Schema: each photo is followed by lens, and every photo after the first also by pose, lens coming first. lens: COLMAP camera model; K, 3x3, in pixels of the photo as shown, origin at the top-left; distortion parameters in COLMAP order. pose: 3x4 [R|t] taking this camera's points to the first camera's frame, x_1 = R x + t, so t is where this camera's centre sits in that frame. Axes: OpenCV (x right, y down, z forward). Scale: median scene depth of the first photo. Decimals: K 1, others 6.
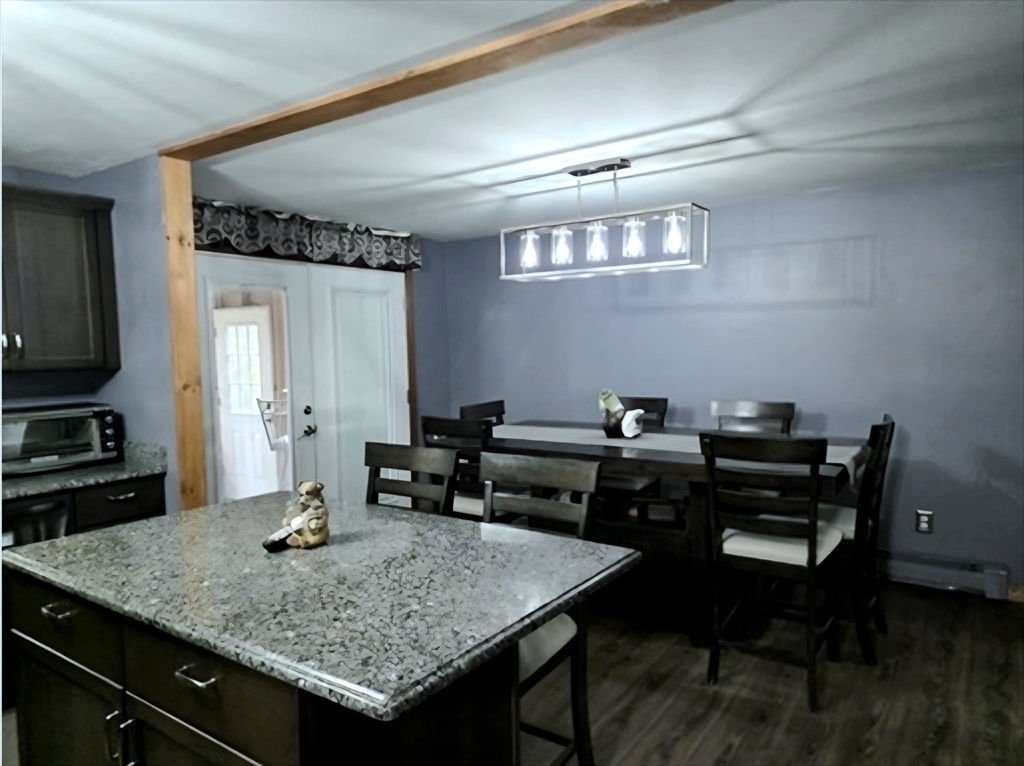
lens RADIAL K [[685.7, 0, 513.3], [0, 685.7, 403.5], [0, 0, 1]] dist [0.043392, -0.001714]
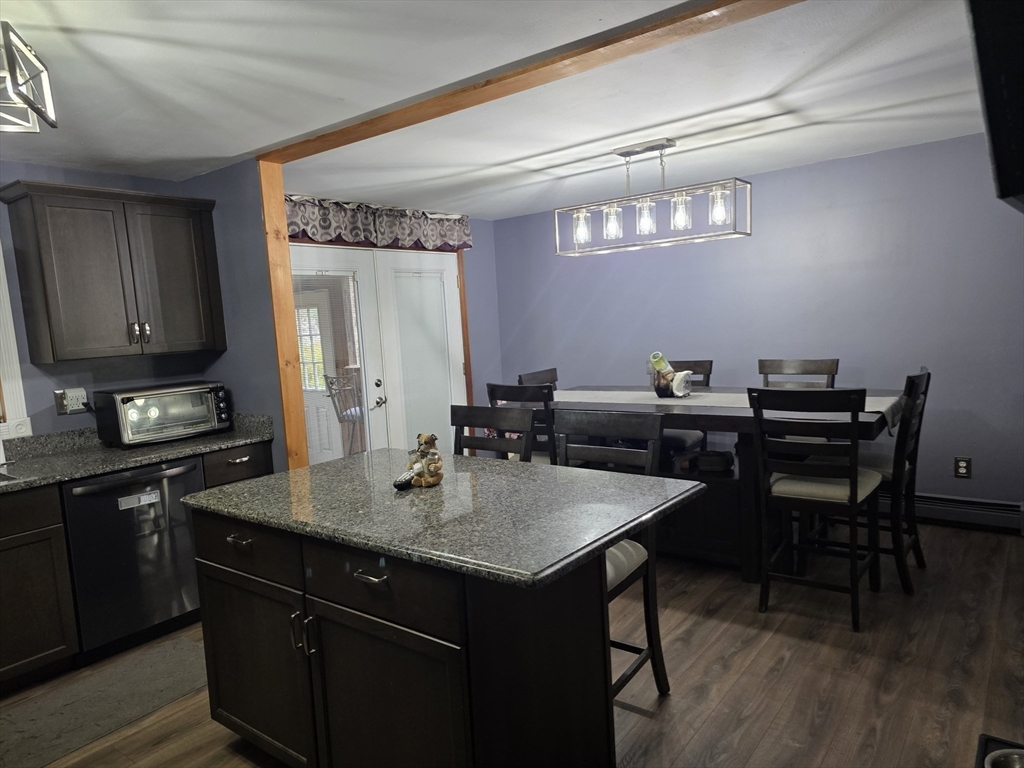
lens RADIAL K [[684.1, 0, 508.5], [0, 684.1, 402.0], [0, 0, 1]] dist [0.046954, -0.001936]
pose [[0.998021, -0.032664, -0.053727, -0.048369], [0.034587, 0.998779, 0.035266, 0.011592], [0.052510, -0.037054, 0.997933, -0.113607]]
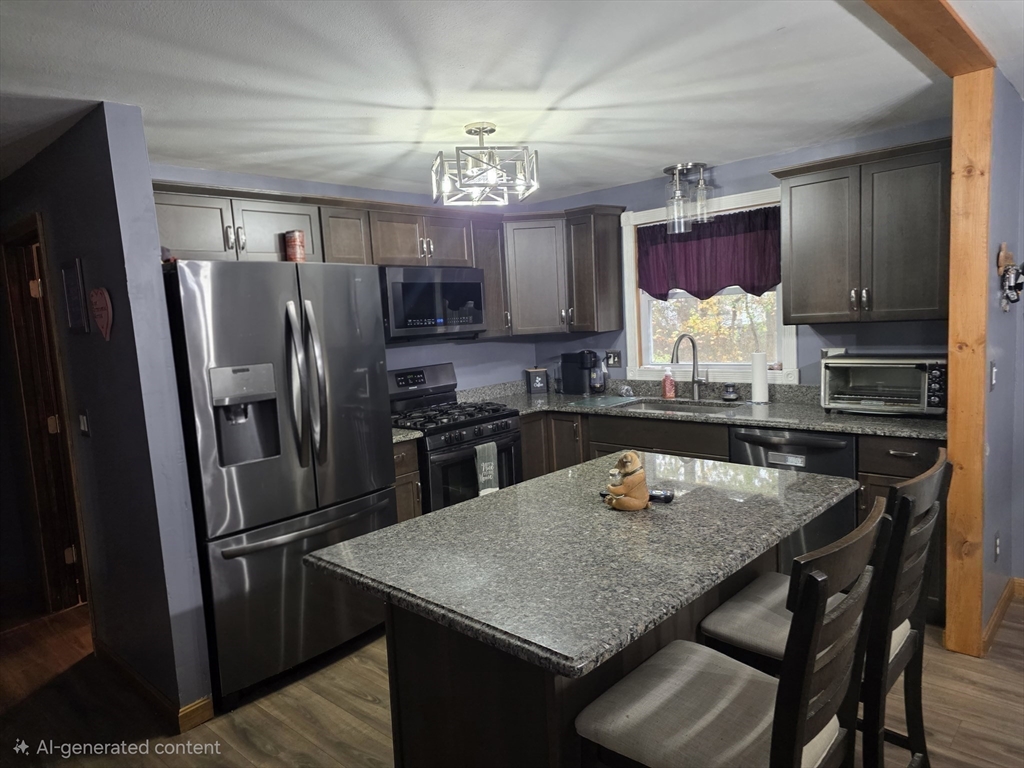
lens RADIAL K [[681.0, 0, 512.0], [0, 681.0, 384.0], [0, 0, 1]] dist [0.000030, -0.000393]
pose [[-0.144098, 0.124808, -0.981661, 0.429623], [-0.031916, 0.990912, 0.130669, -0.067652], [0.989049, 0.050159, -0.138805, 0.558552]]
